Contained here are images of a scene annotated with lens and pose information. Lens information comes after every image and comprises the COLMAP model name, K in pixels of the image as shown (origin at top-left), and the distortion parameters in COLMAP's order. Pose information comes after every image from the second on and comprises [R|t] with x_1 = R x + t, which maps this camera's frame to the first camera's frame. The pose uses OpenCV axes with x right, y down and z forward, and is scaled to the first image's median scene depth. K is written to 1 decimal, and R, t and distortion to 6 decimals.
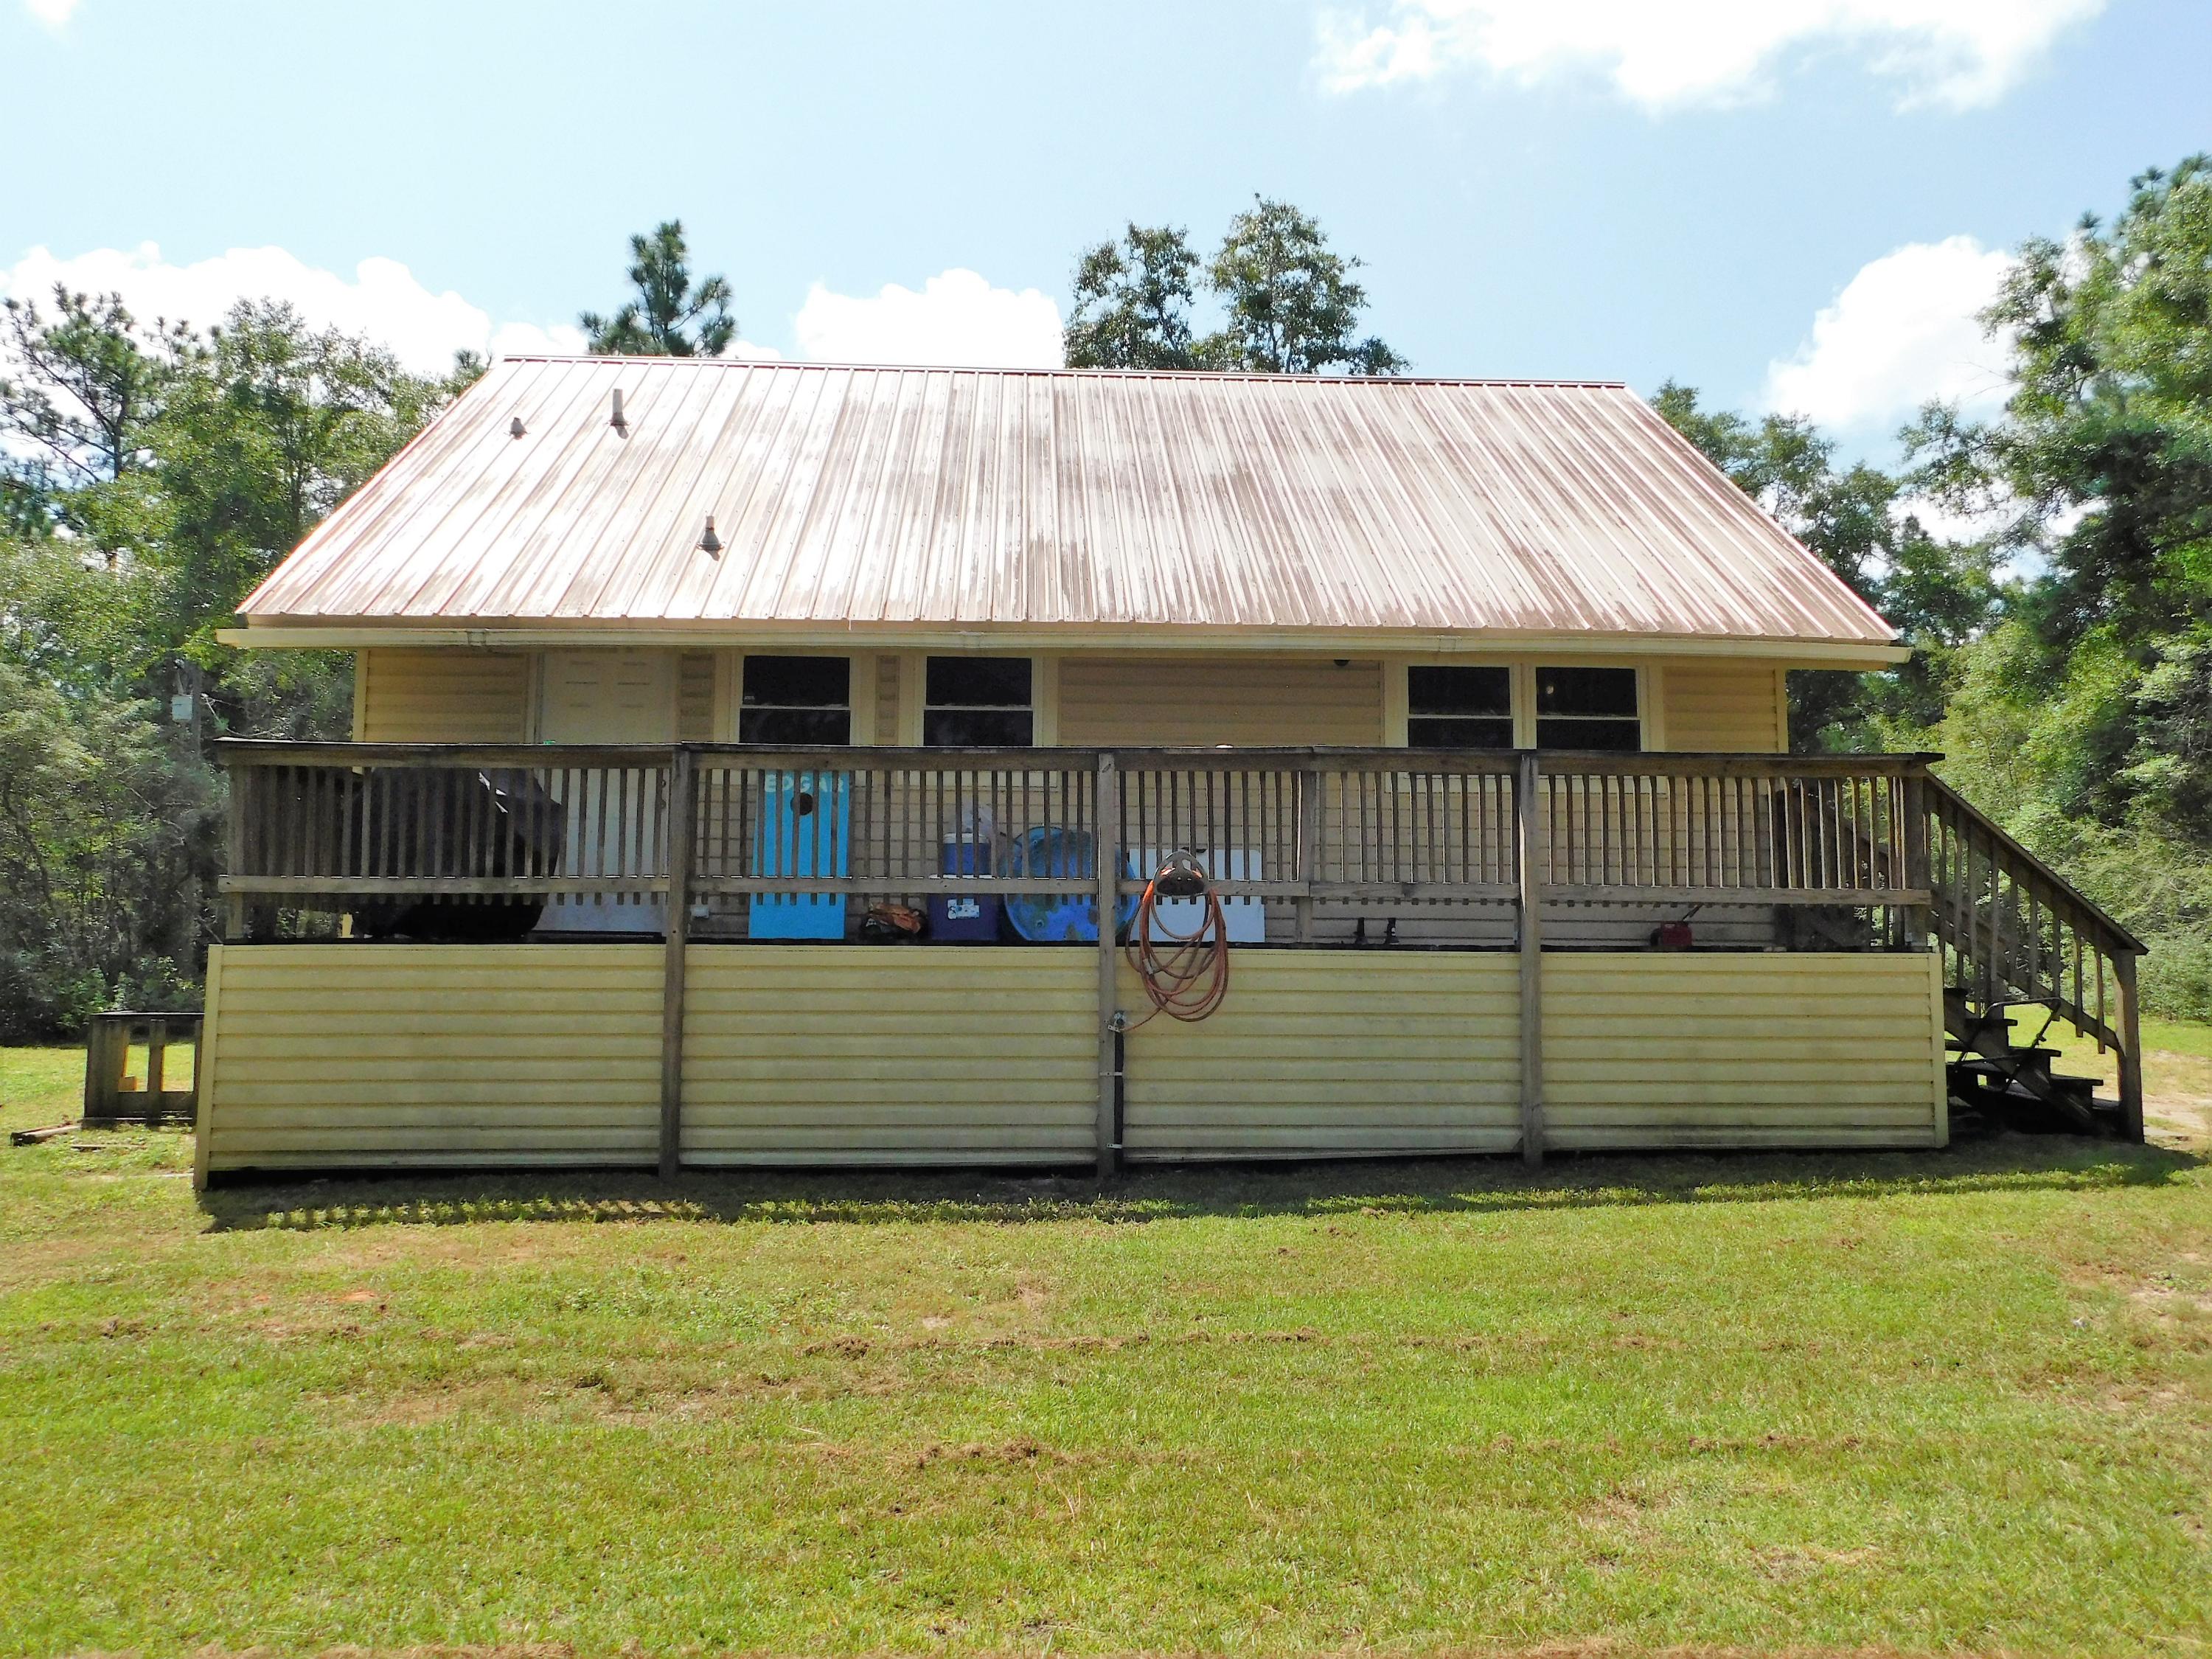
lens RADIAL K [[1658.2, 0, 1119.4], [0, 1658.2, 822.9], [0, 0, 1]] dist [-0.007748, 0.017034]
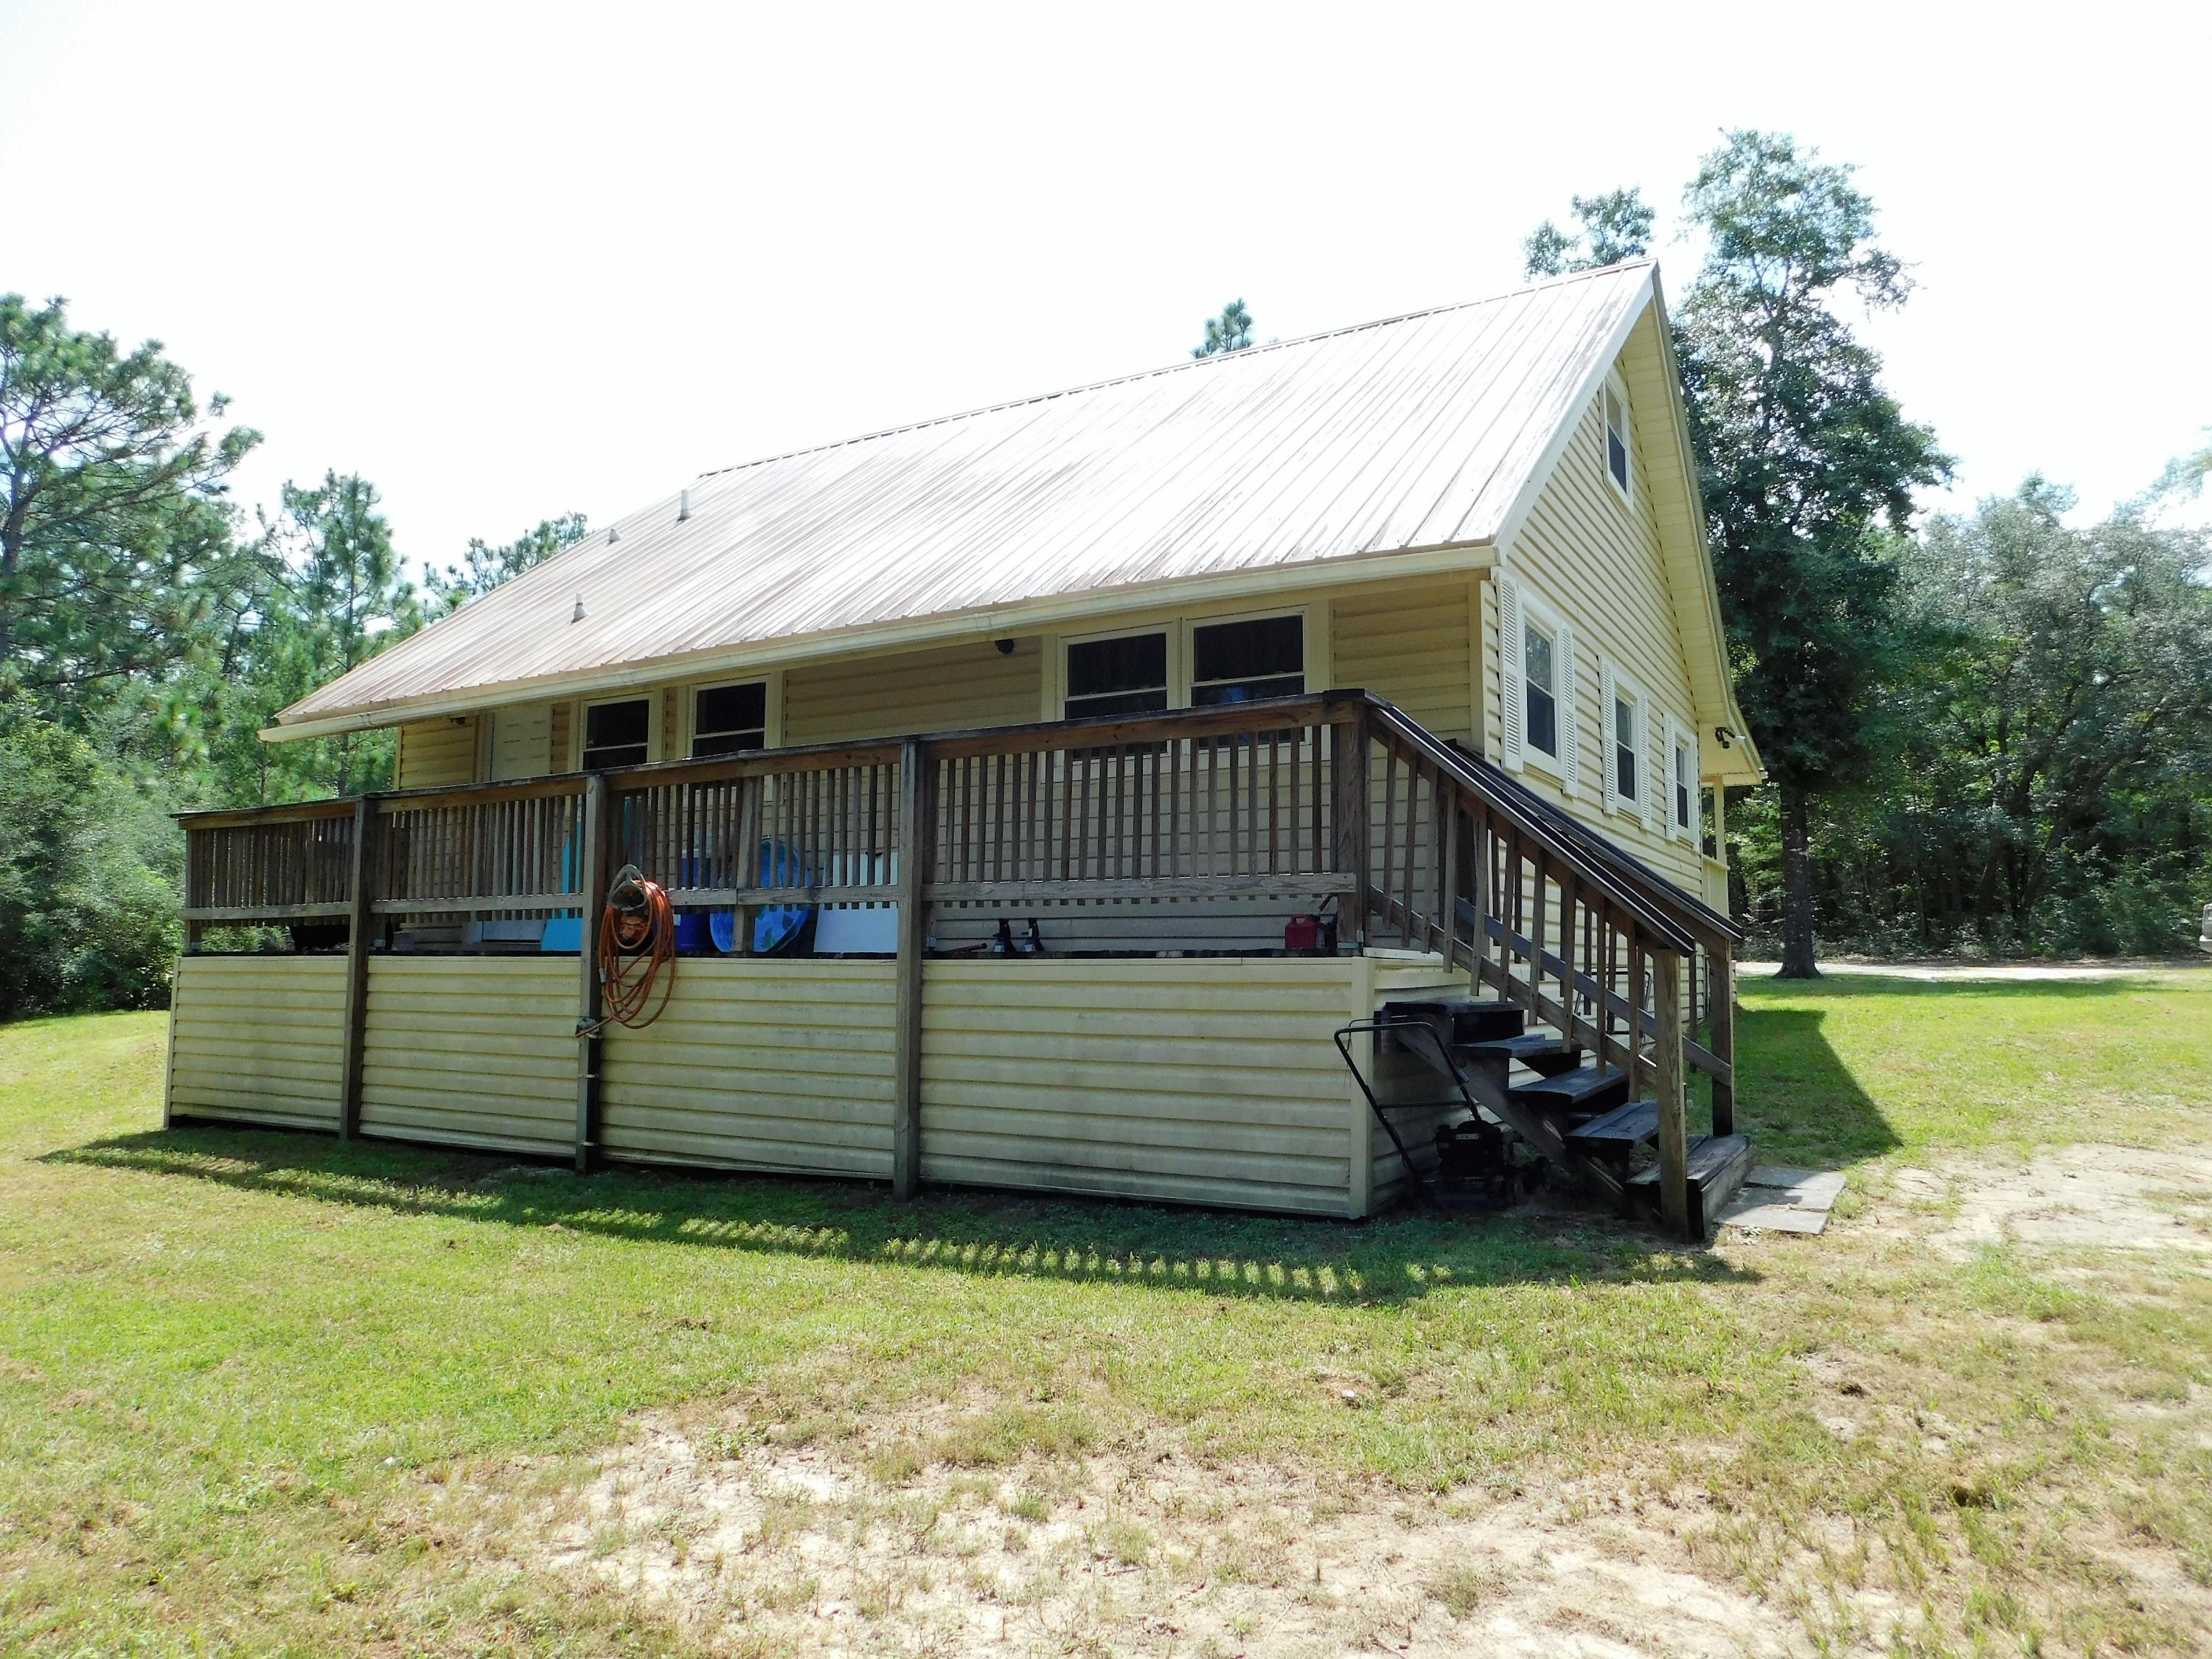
lens RADIAL K [[1473.5, 0, 1106.0], [0, 1473.5, 829.5], [0, 0, 1]] dist [-0.069807, 0.061175]
pose [[0.838949, -0.051837, -0.541735, 0.766509], [0.057299, 0.998334, -0.006791, 0.018615], [0.541185, -0.025344, 0.840522, 0.384980]]
